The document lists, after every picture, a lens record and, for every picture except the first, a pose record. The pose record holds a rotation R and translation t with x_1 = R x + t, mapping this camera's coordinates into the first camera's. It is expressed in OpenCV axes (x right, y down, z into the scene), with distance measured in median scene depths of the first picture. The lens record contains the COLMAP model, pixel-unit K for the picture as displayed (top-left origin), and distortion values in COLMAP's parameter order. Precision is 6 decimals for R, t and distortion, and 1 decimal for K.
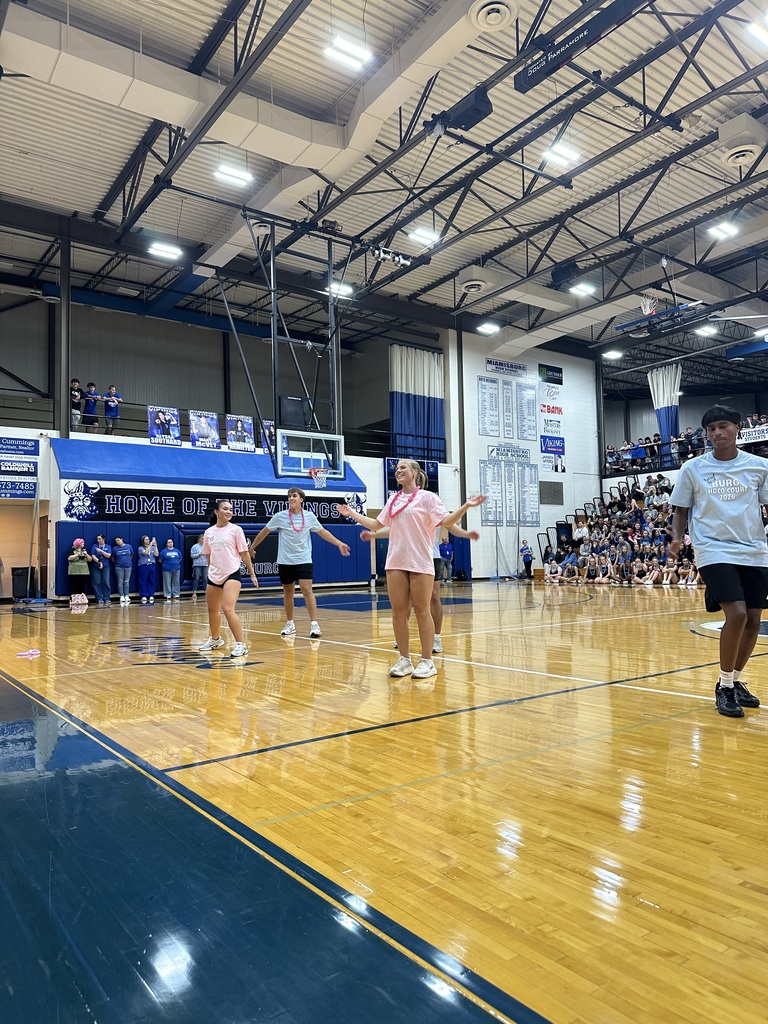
lens RADIAL K [[735.4, 0, 392.3], [0, 735.4, 528.2], [0, 0, 1]] dist [0.021950, -0.024392]
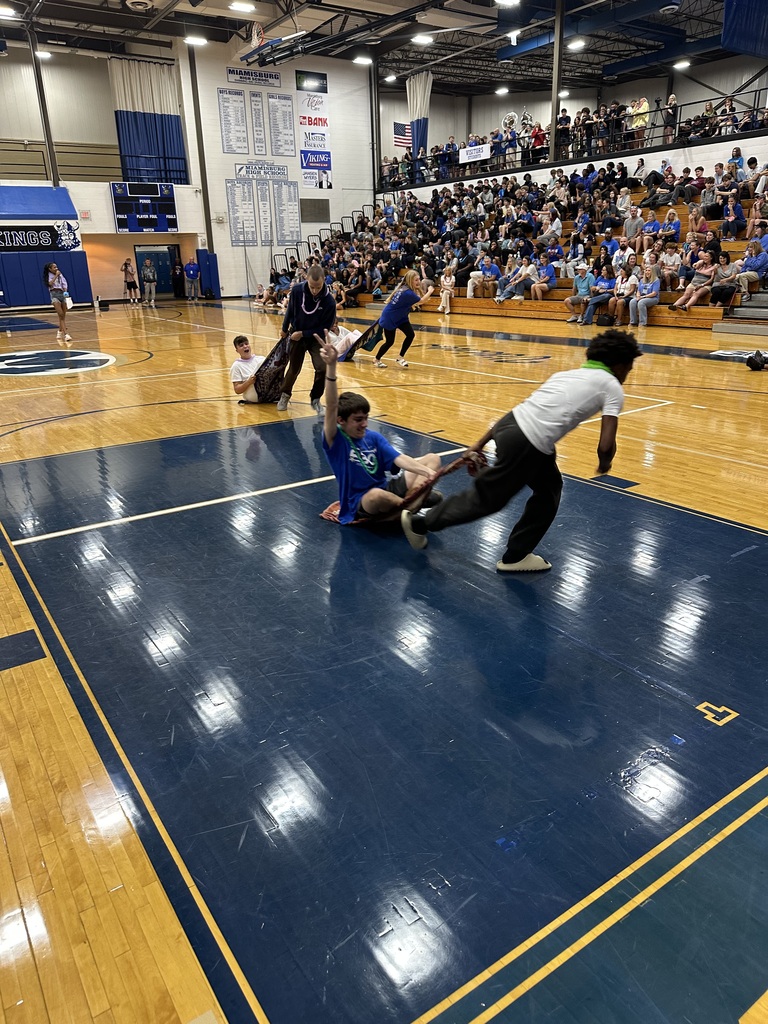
lens RADIAL K [[735.4, 0, 398.5], [0, 735.4, 499.8], [0, 0, 1]] dist [0.021950, -0.024392]
pose [[0.999898, 0.000902, -0.014276, 0.462664], [0.004270, 0.933679, 0.358085, -0.051214], [0.013652, -0.358110, 0.933580, -0.177628]]
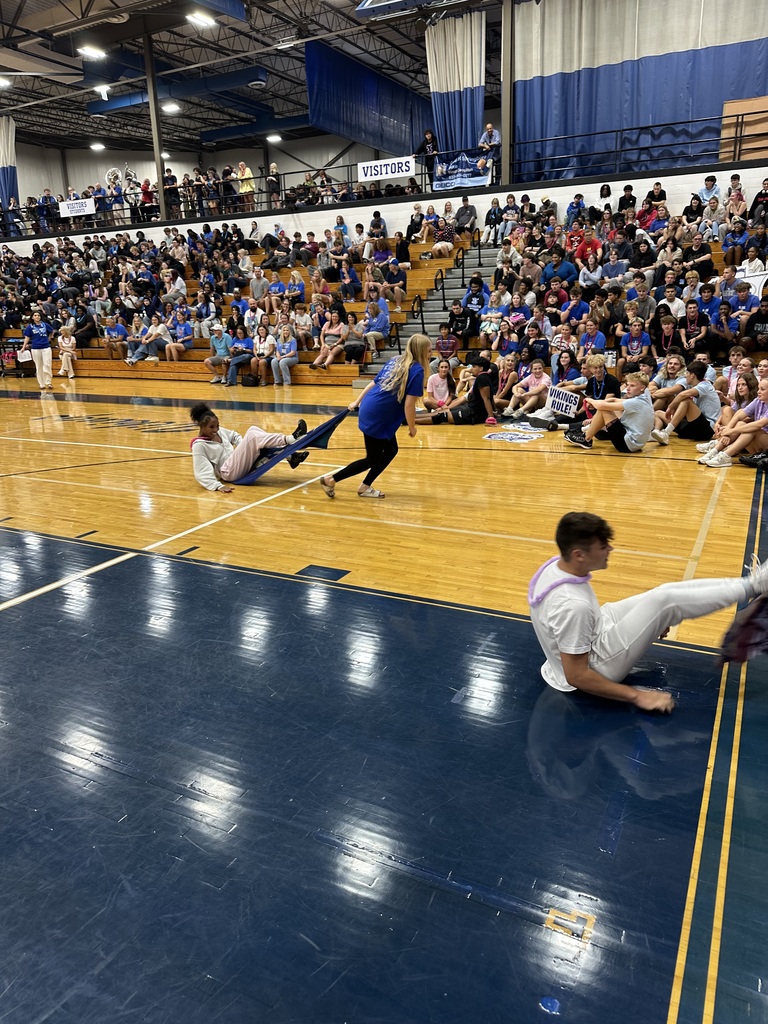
lens RADIAL K [[735.4, 0, 382.2], [0, 735.4, 517.8], [0, 0, 1]] dist [0.021950, -0.024392]
pose [[0.900855, -0.119982, 0.417211, 0.460542], [-0.015764, 0.951374, 0.307636, -0.050124], [-0.433834, -0.283712, 0.855158, -0.144152]]
